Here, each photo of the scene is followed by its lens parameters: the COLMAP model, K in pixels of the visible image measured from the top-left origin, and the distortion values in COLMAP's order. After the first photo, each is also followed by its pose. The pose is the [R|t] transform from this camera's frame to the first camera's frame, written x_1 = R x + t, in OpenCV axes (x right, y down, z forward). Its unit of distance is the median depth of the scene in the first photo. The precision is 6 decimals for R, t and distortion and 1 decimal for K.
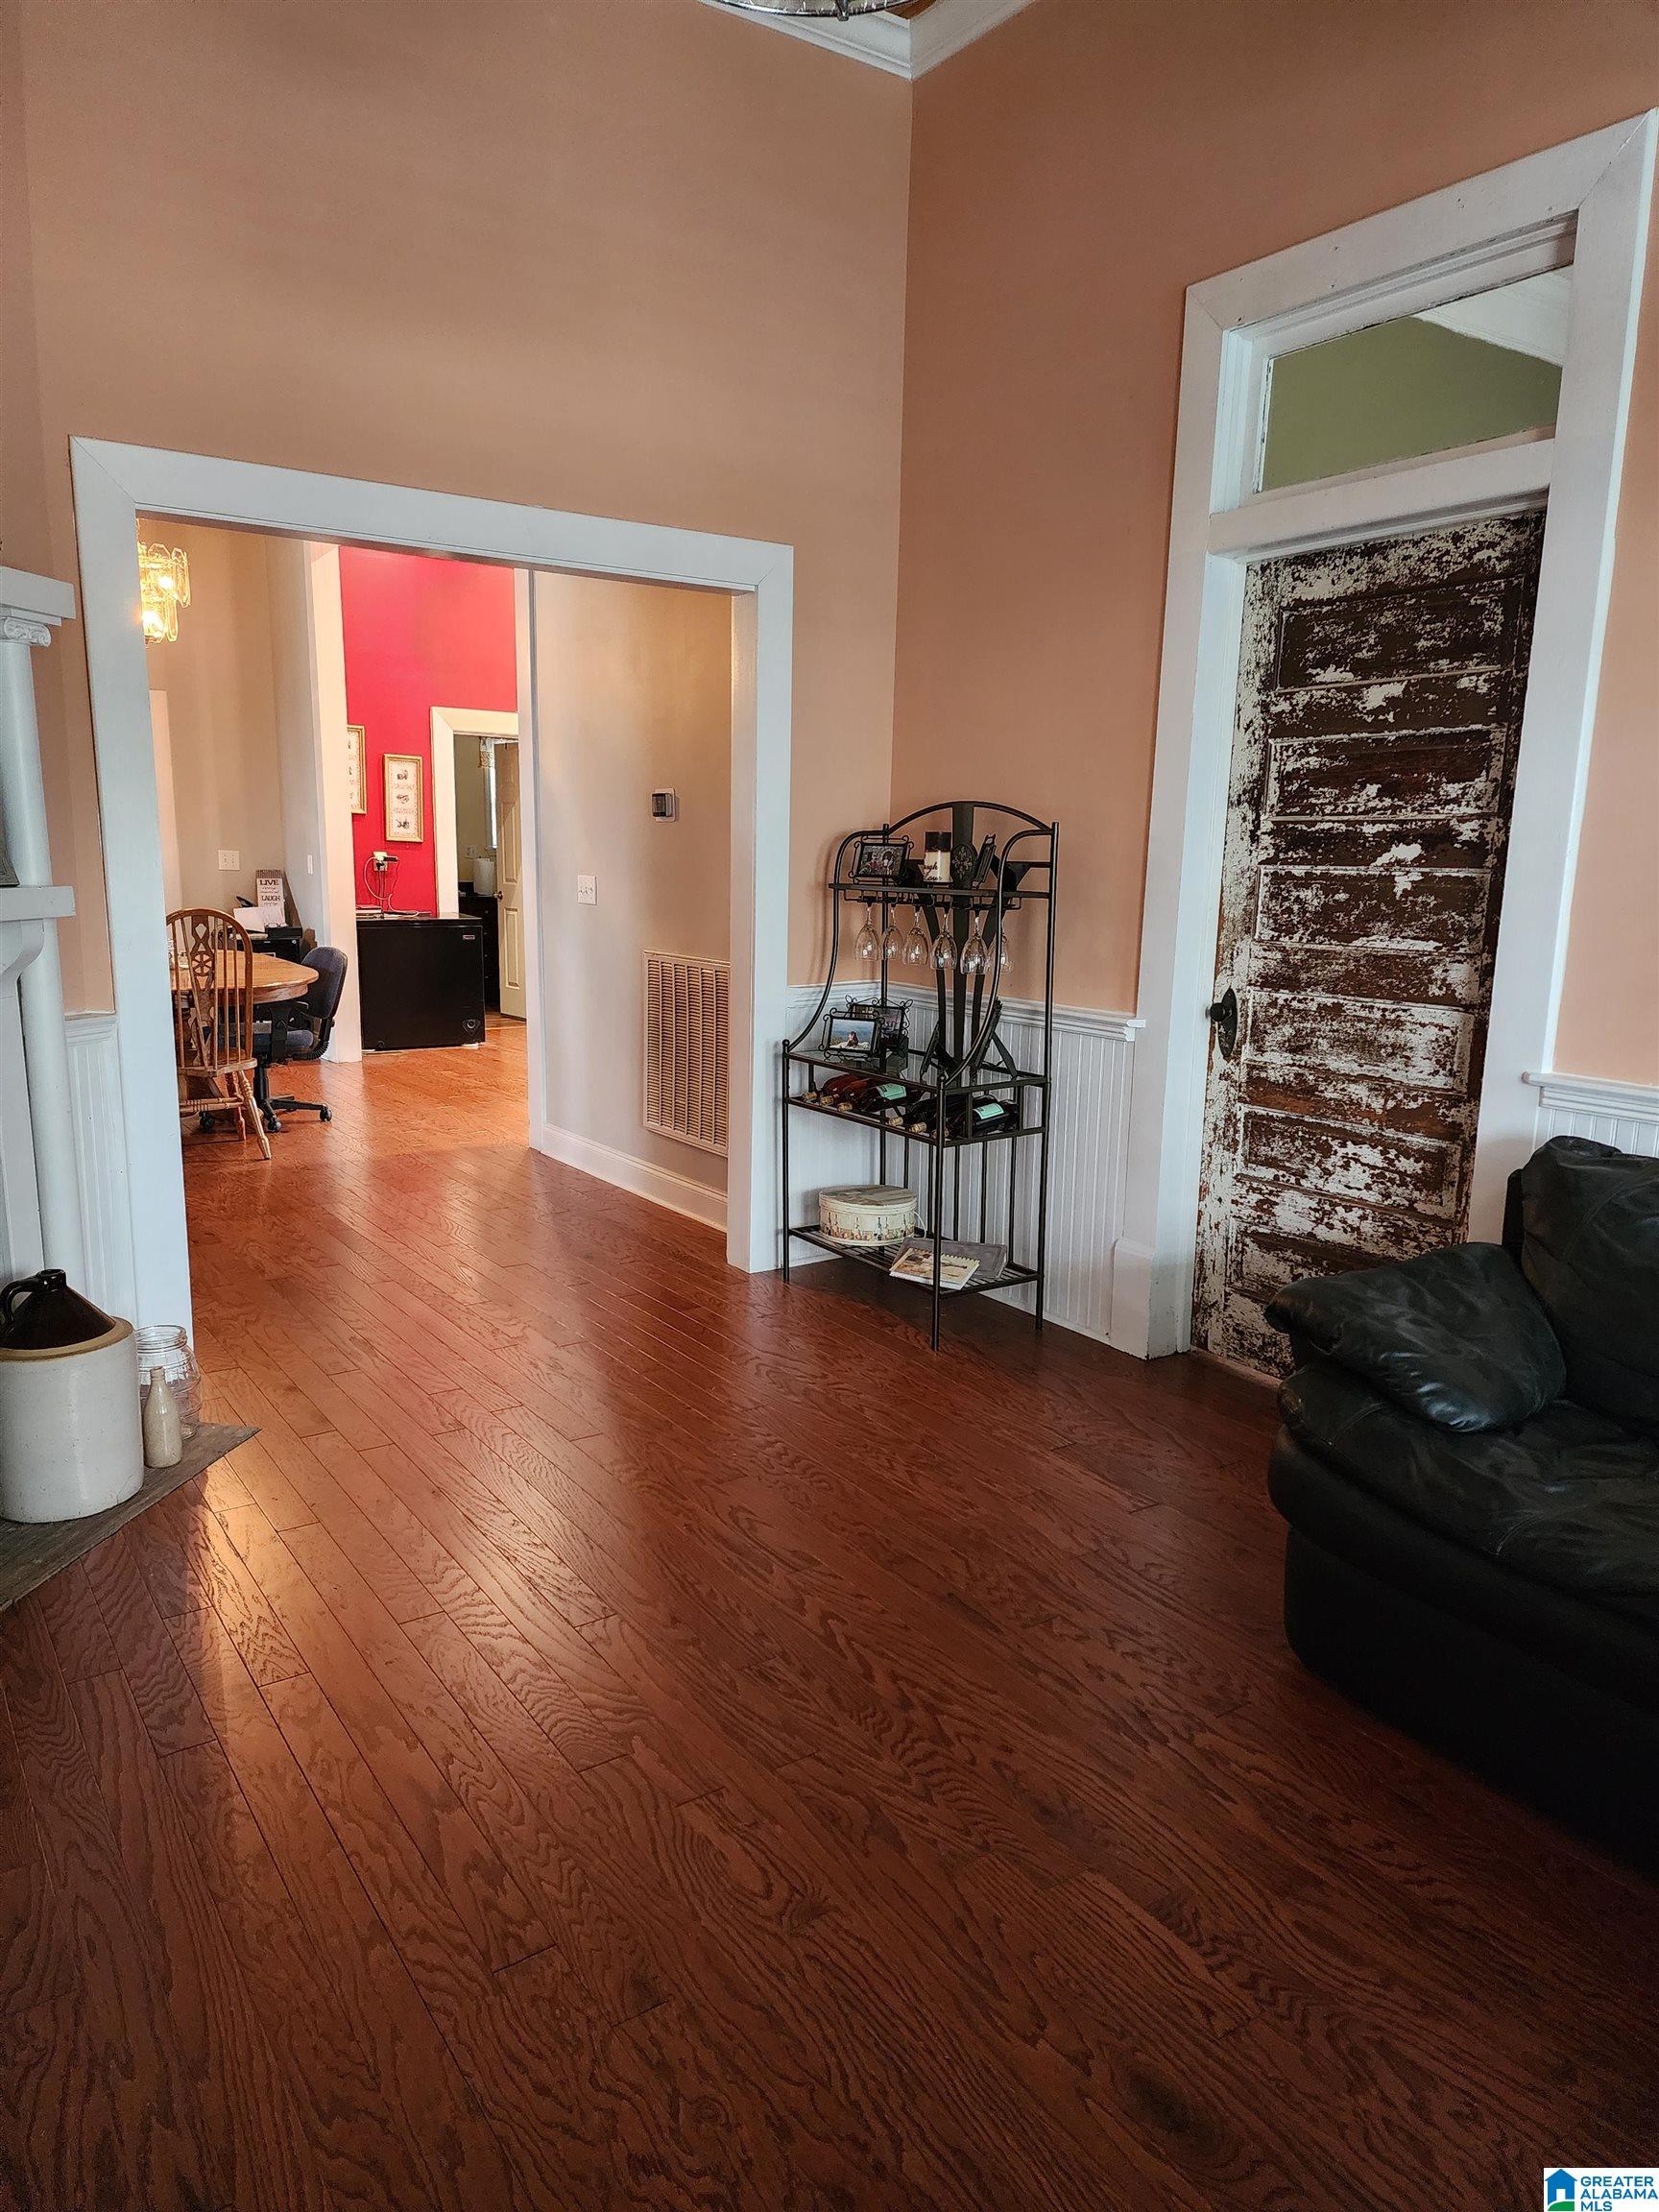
lens RADIAL K [[1471.3, 0, 819.6], [0, 1471.3, 1122.2], [0, 0, 1]] dist [0.079158, -0.079122]
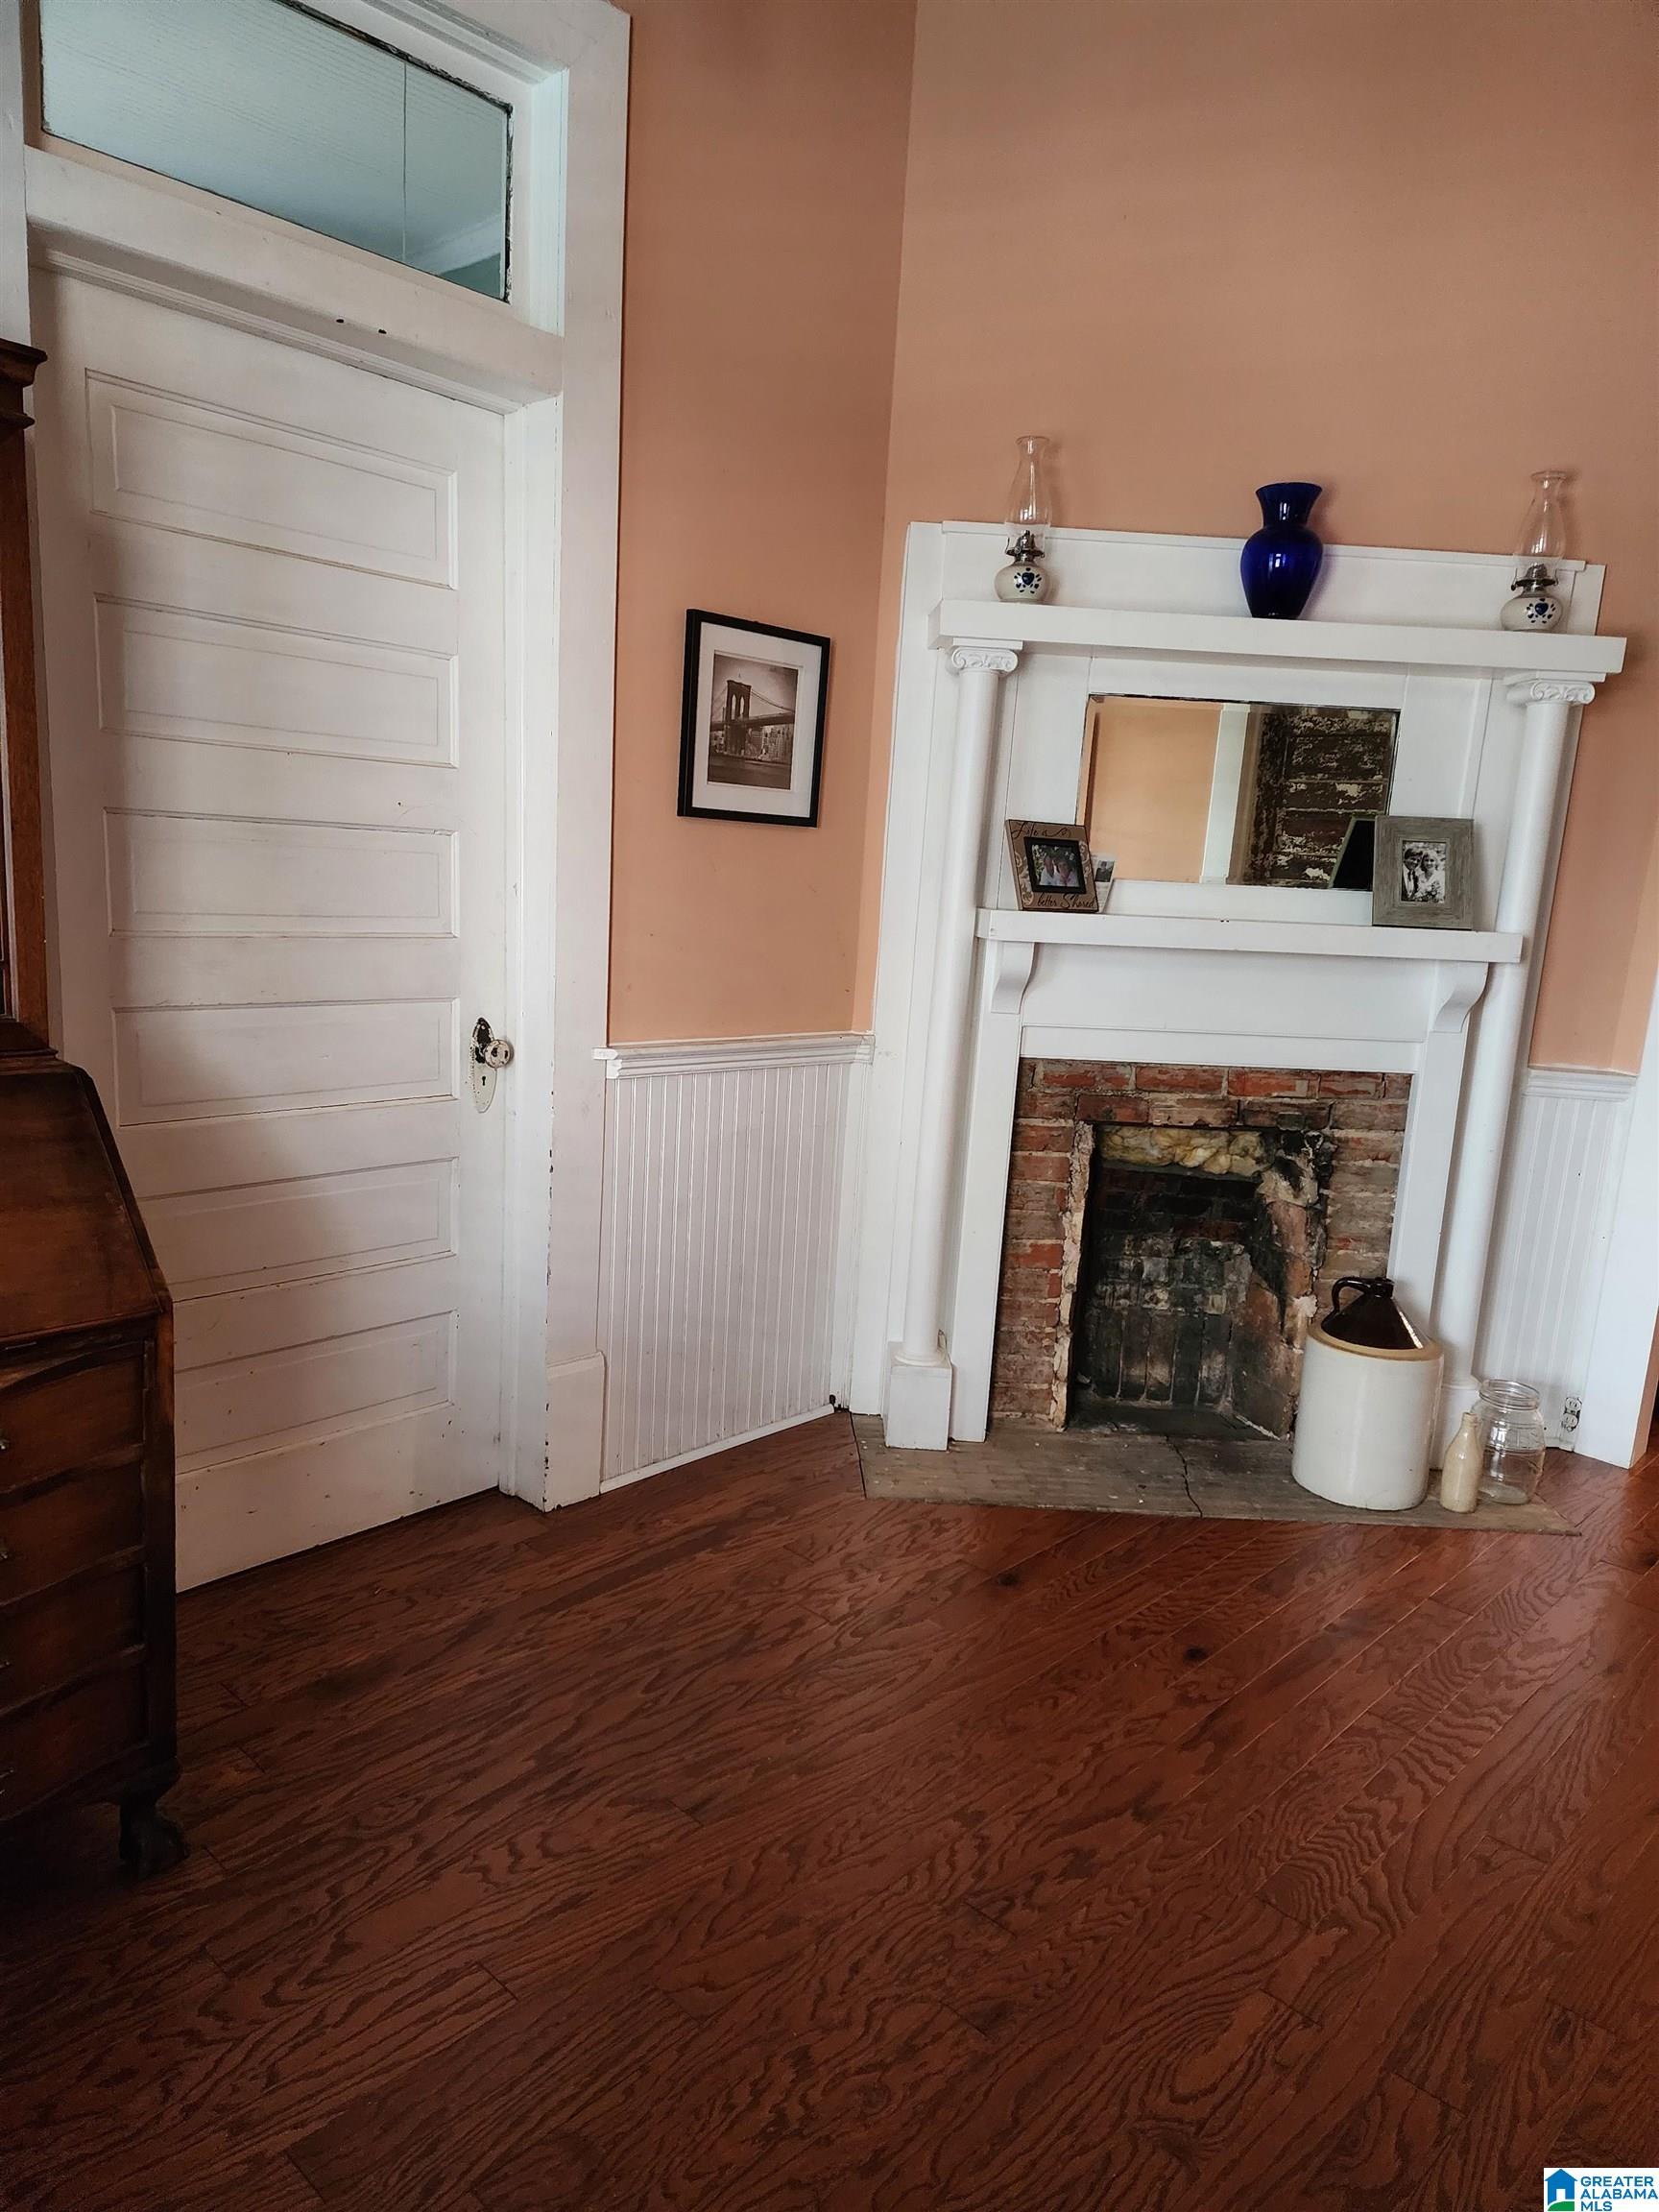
lens RADIAL K [[1471.3, 0, 819.6], [0, 1471.3, 1122.2], [0, 0, 1]] dist [0.079158, -0.079122]
pose [[0.214175, 0.171906, -0.961549, 0.693269], [-0.243401, 0.962733, 0.117902, -0.067783], [0.945984, 0.208790, 0.248036, 0.526344]]
